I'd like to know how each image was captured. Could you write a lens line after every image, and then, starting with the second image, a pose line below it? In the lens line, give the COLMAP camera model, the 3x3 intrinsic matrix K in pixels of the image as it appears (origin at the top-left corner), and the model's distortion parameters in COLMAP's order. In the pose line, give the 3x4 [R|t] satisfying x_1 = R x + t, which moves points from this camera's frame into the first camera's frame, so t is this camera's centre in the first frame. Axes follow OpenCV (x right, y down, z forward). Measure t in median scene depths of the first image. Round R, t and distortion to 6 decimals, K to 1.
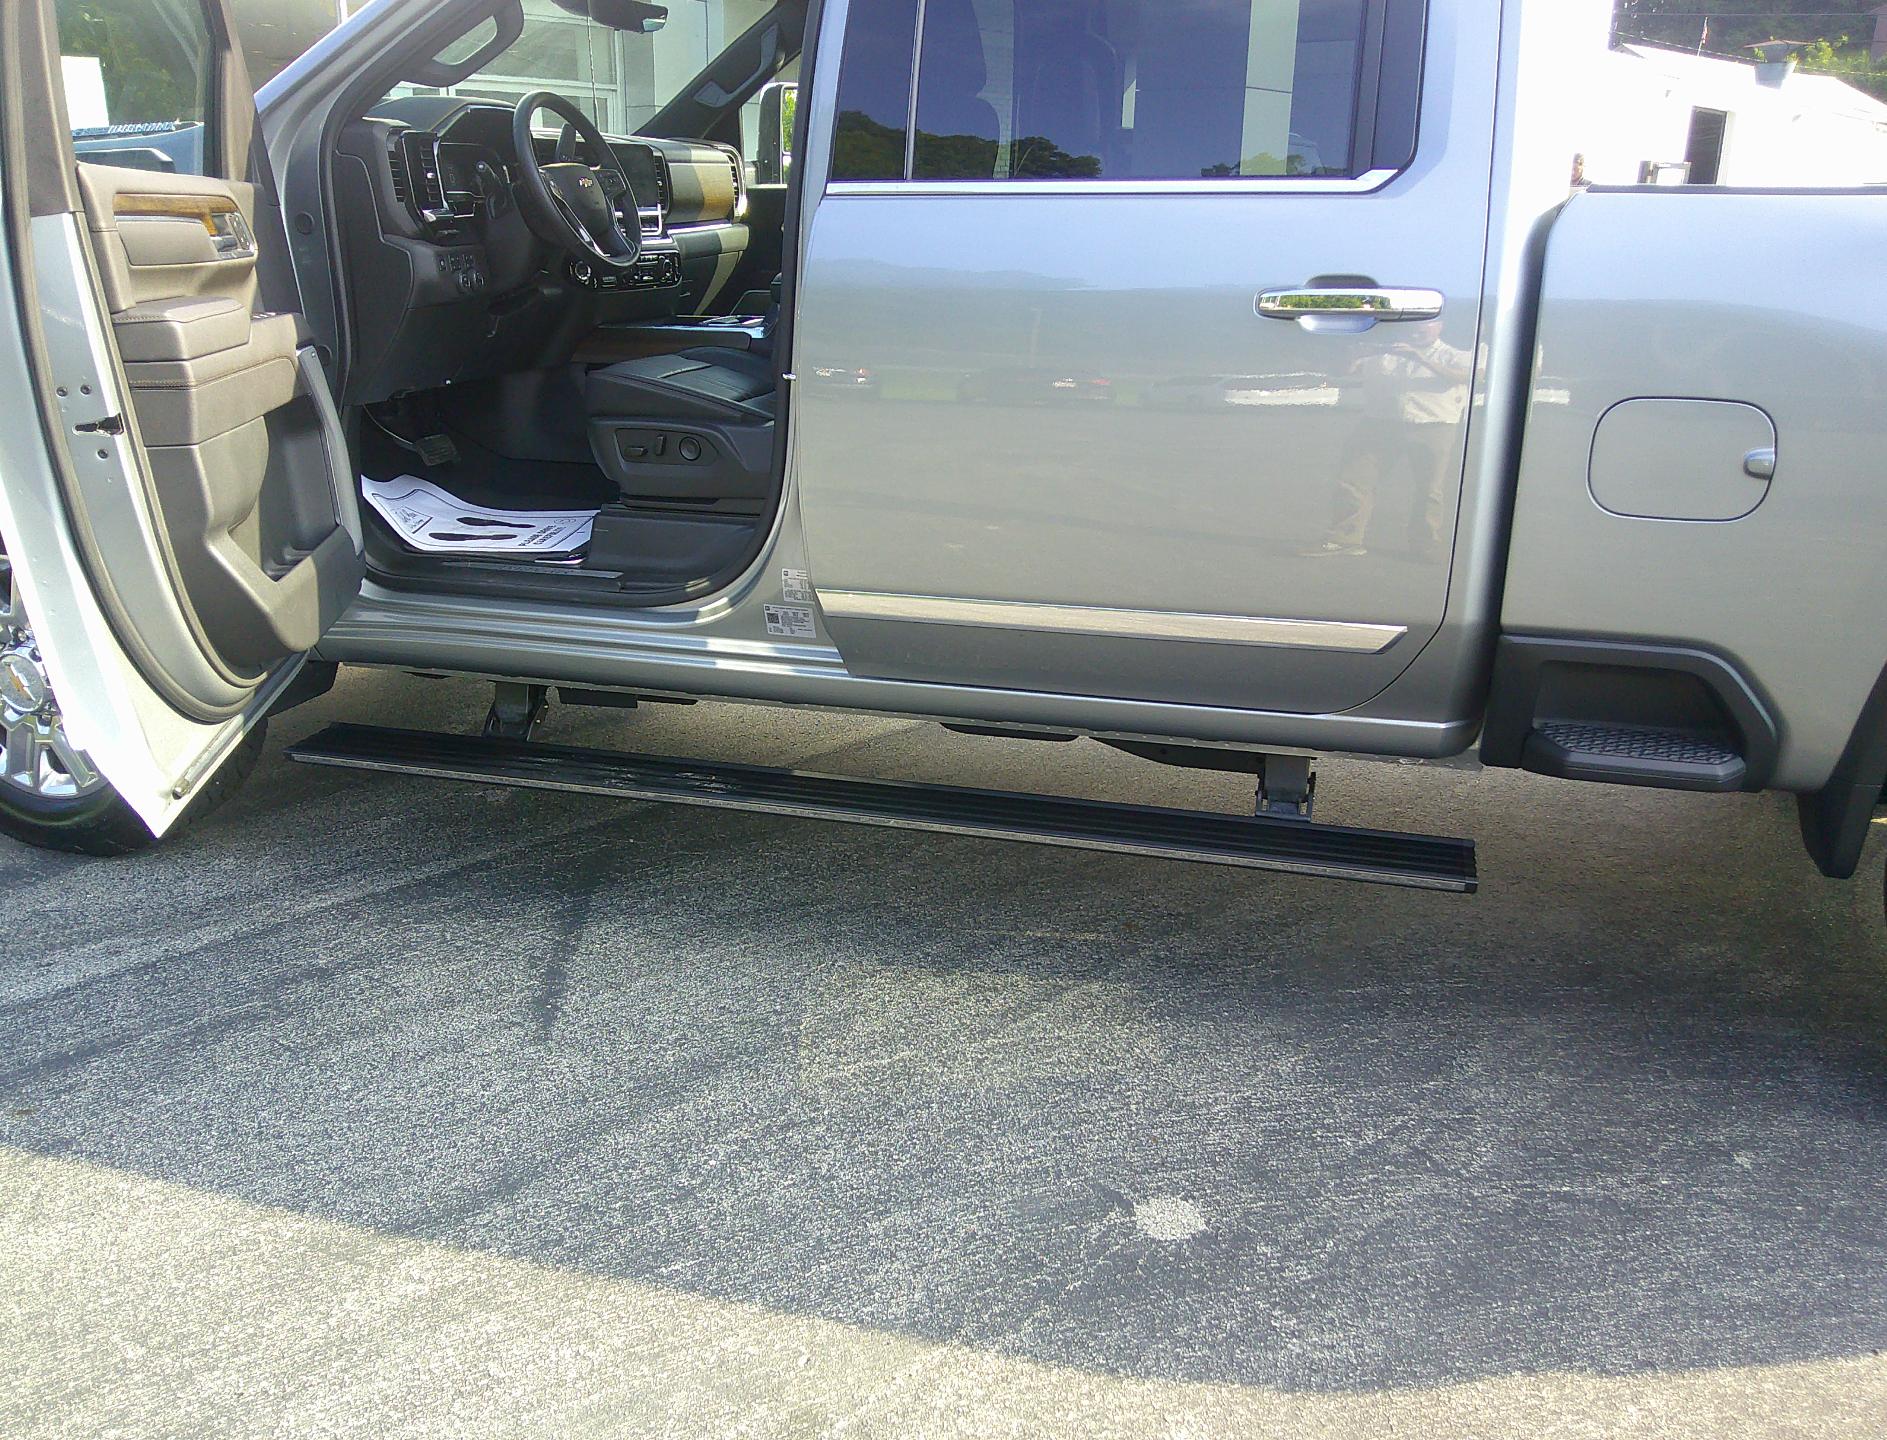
lens RADIAL K [[1667.4, 0, 943.5], [0, 1667.4, 720.0], [0, 0, 1]] dist [0.042795, -0.005246]
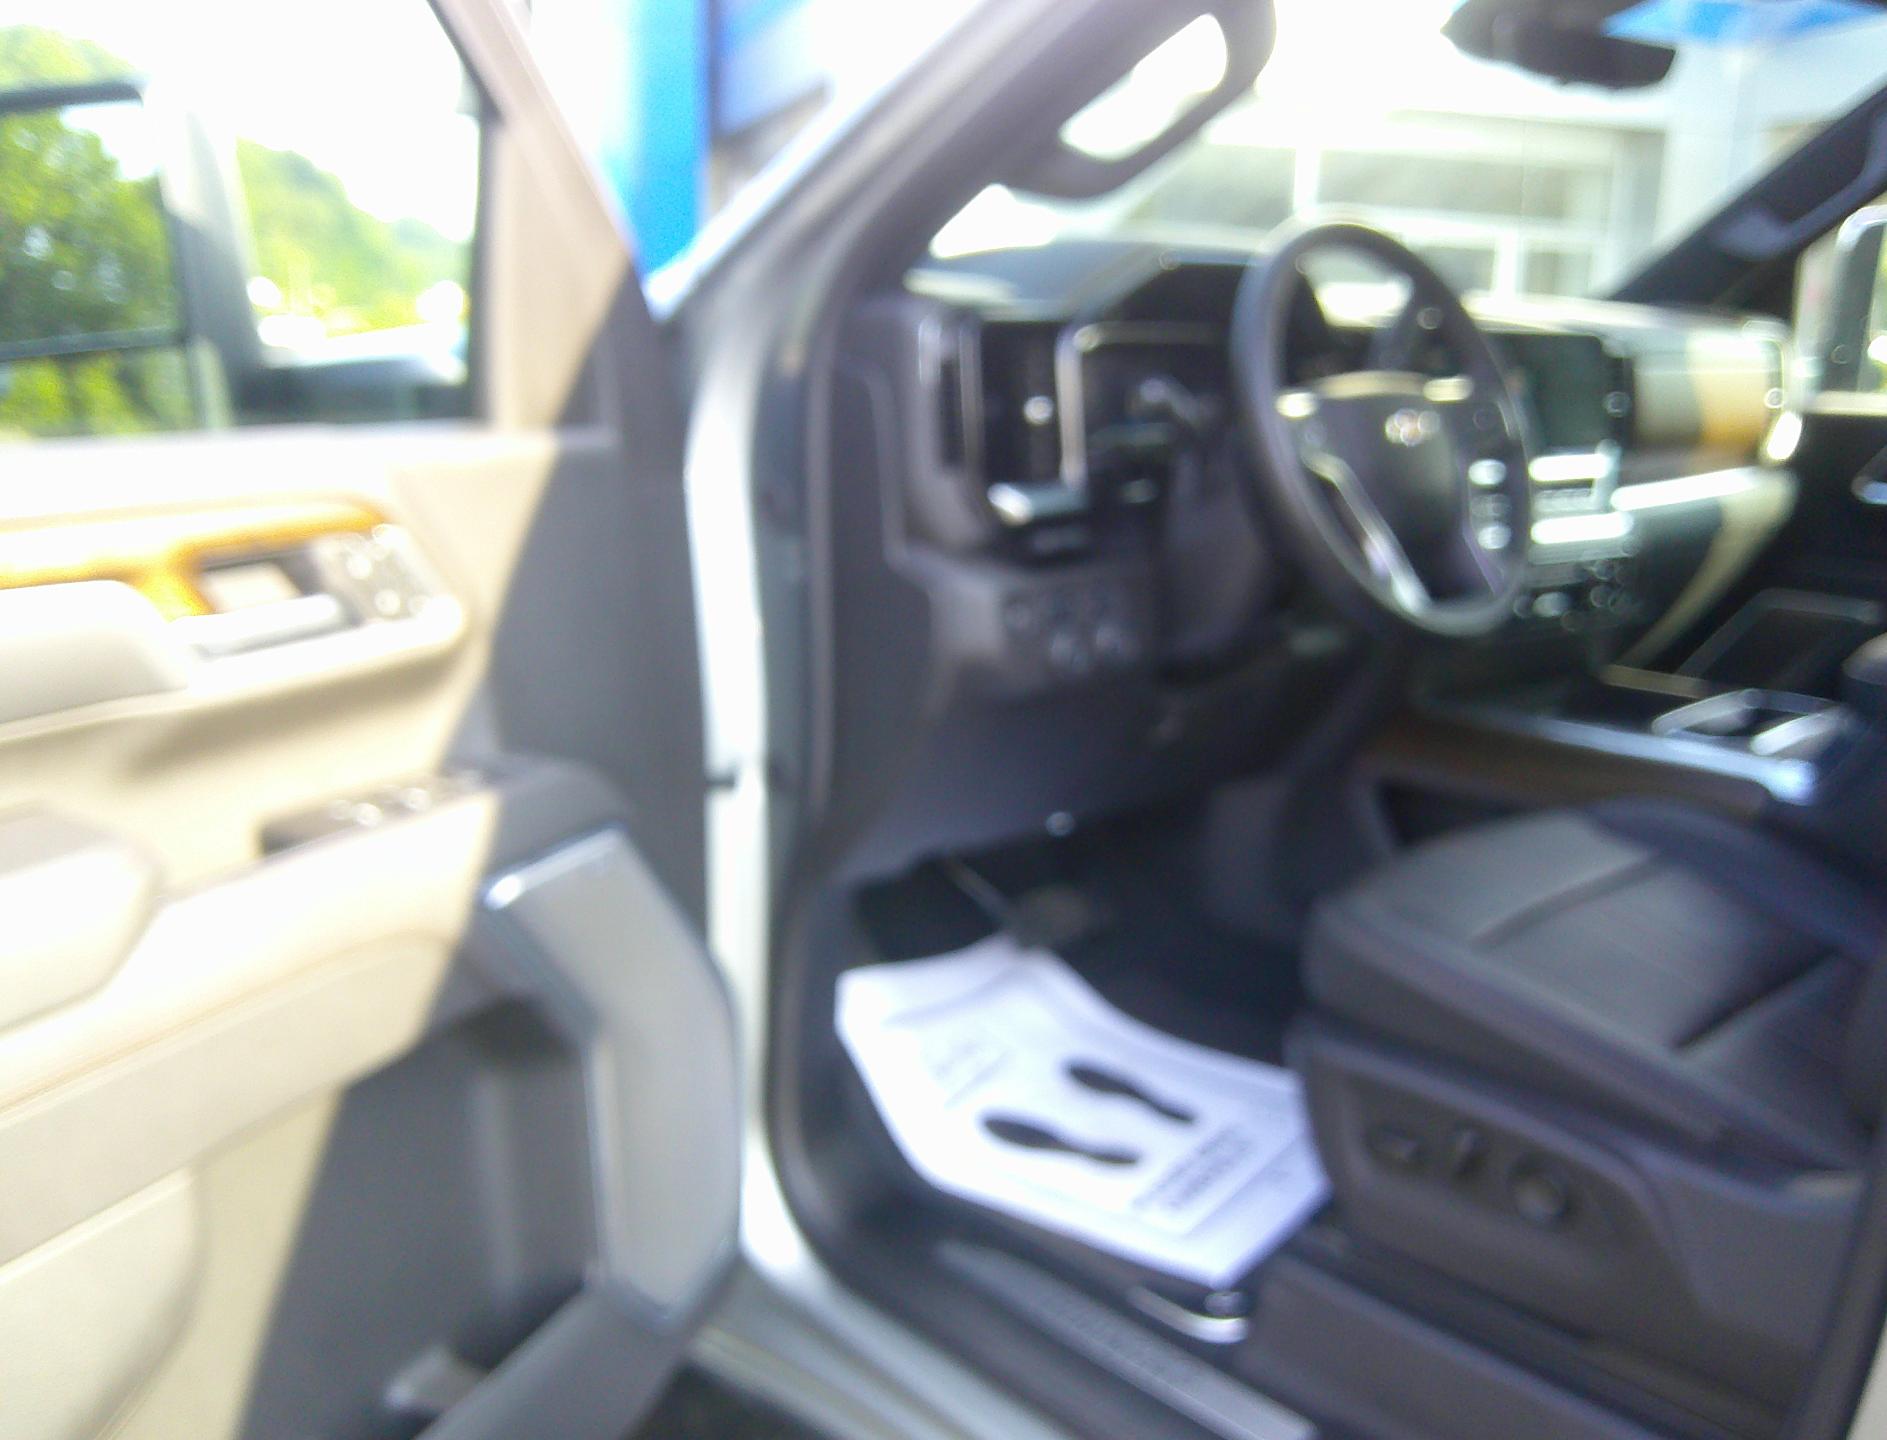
lens RADIAL K [[1546.6, 0, 942.6], [0, 1546.6, 761.0], [0, 0, 1]] dist [0.002491, -0.007244]
pose [[0.838889, 0.145261, -0.524562, -0.092272], [-0.169188, 0.985581, 0.002359, -0.210741], [0.517341, 0.086770, 0.851369, 0.593890]]
